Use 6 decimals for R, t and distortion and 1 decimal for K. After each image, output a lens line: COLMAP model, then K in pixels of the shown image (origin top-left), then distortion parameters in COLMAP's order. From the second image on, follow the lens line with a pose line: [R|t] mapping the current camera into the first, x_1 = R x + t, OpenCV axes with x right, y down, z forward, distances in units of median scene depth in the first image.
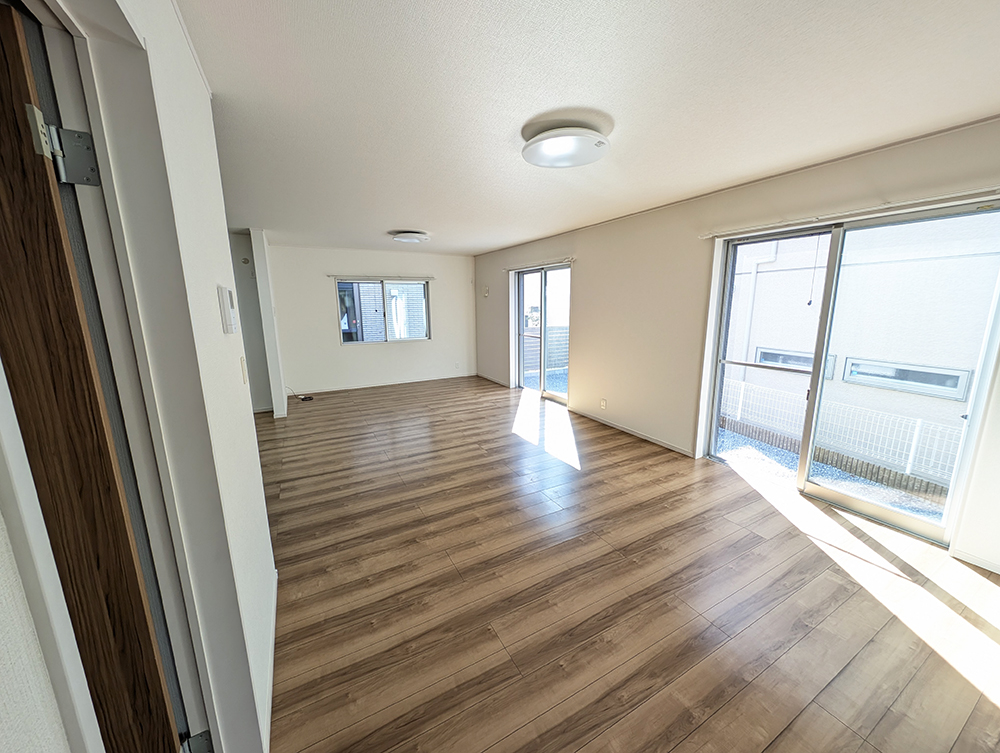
lens RADIAL K [[375.7, 0, 506.9], [0, 375.7, 369.1], [0, 0, 1]] dist [0.005946, -0.002232]
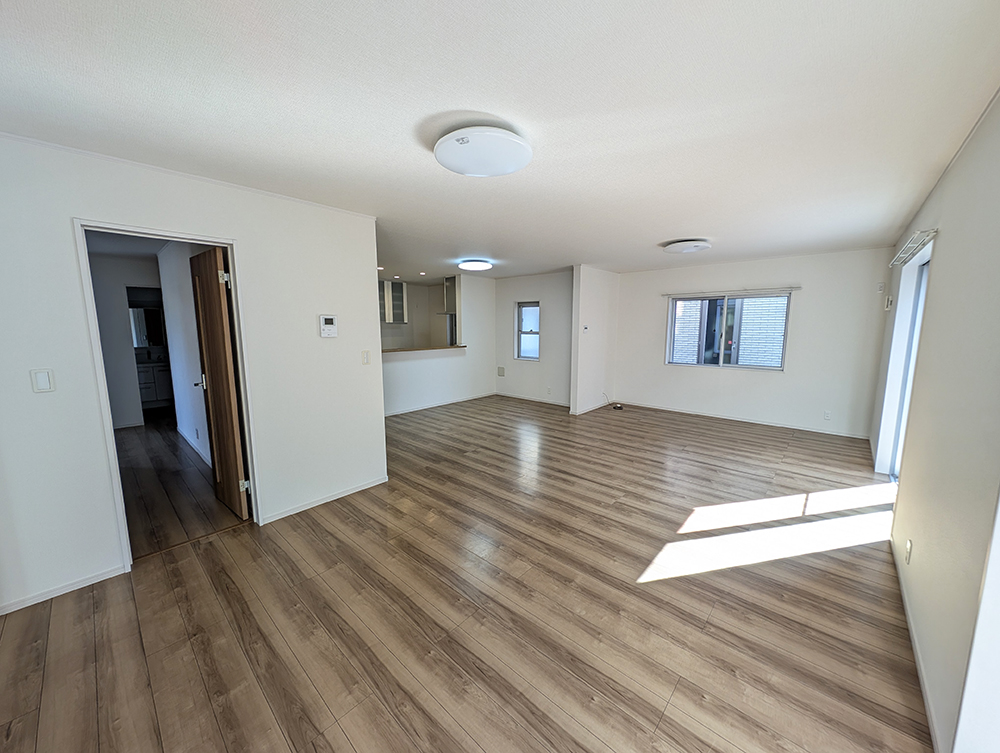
lens RADIAL K [[375.7, 0, 495.4], [0, 375.7, 376.6], [0, 0, 1]] dist [0.005946, -0.002232]
pose [[0.317583, 0.144731, -0.937120, 0.724669], [-0.168090, 0.981224, 0.094578, -0.104315], [0.933213, 0.127484, 0.335948, 0.553991]]
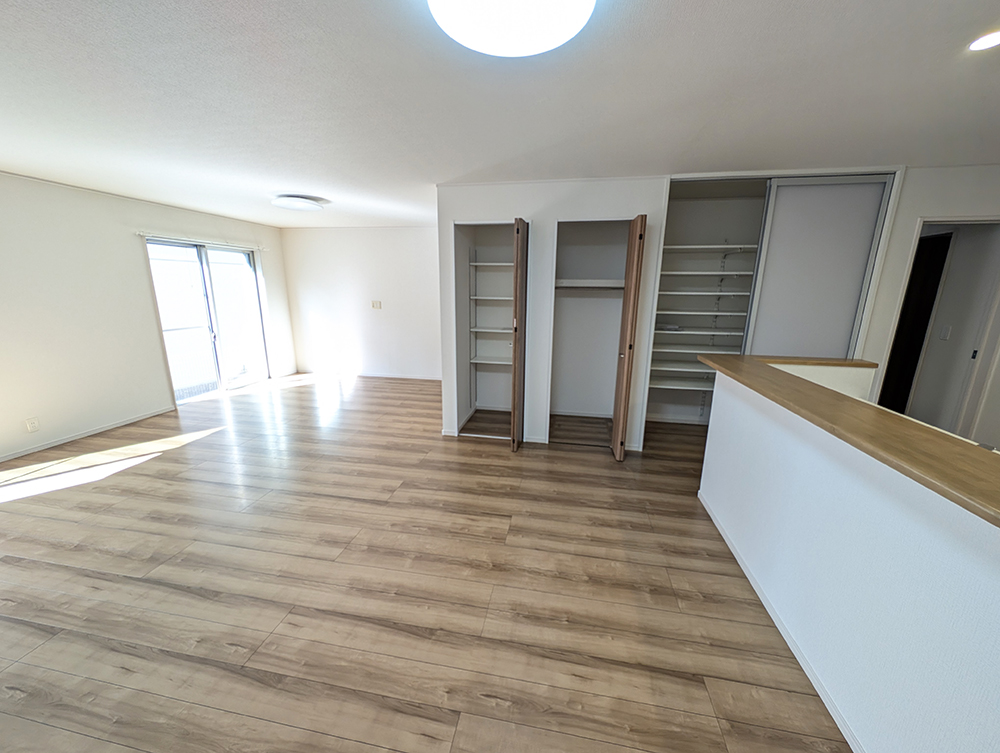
lens RADIAL K [[375.7, 0, 502.6], [0, 375.7, 379.2], [0, 0, 1]] dist [0.005946, -0.002232]
pose [[-0.778606, -0.140559, 0.611568, -1.310838], [0.107164, 0.930490, 0.350292, -0.221035], [-0.618295, 0.338277, -0.709422, 1.379338]]
